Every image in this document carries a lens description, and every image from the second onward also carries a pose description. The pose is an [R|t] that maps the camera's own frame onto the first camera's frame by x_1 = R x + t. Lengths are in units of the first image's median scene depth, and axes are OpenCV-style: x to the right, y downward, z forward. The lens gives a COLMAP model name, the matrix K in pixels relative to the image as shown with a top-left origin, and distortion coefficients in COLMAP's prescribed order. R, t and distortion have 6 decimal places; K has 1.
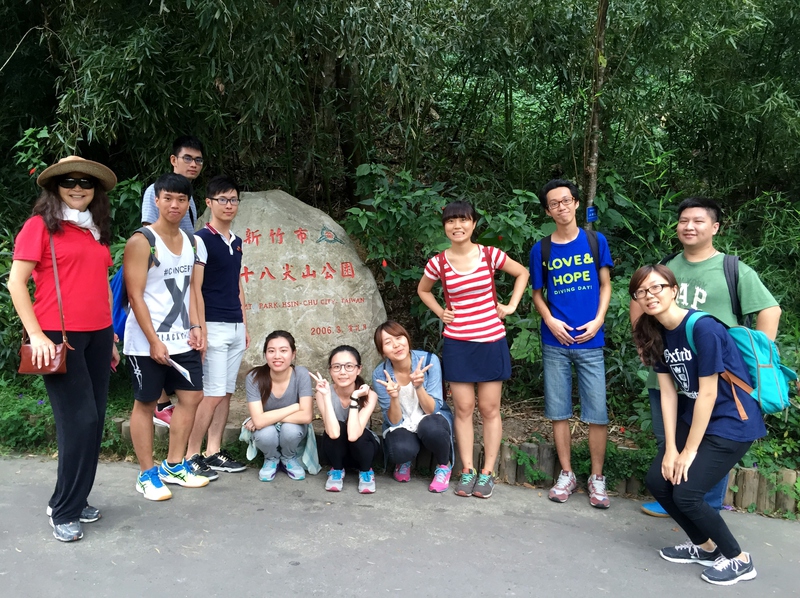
lens RADIAL K [[685.7, 0, 400.0], [0, 685.7, 299.0], [0, 0, 1]] dist [0.067283, -0.122517]
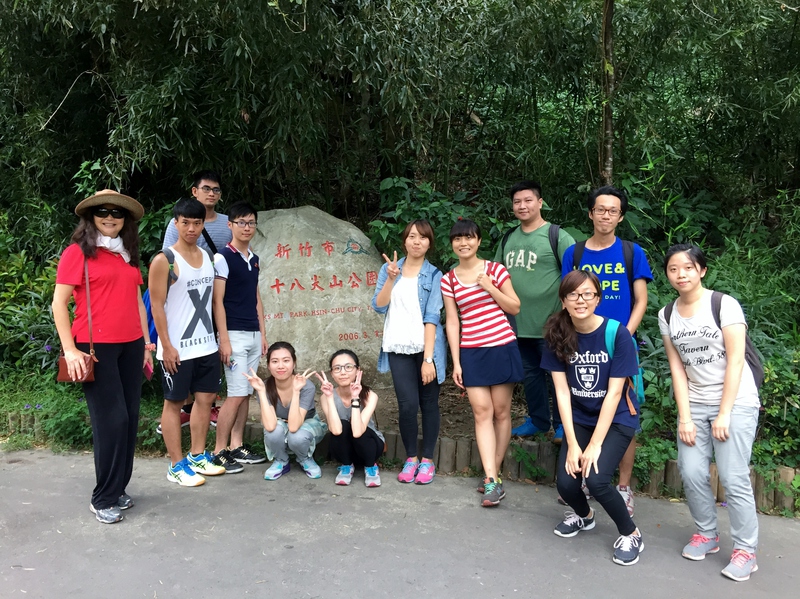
lens RADIAL K [[685.7, 0, 400.0], [0, 685.7, 299.5], [0, 0, 1]] dist [0.067283, -0.122517]
pose [[0.992396, -0.023821, -0.120755, 0.121010], [0.023634, 0.999716, -0.002981, -0.008110], [0.120792, 0.000104, 0.992678, -0.064925]]
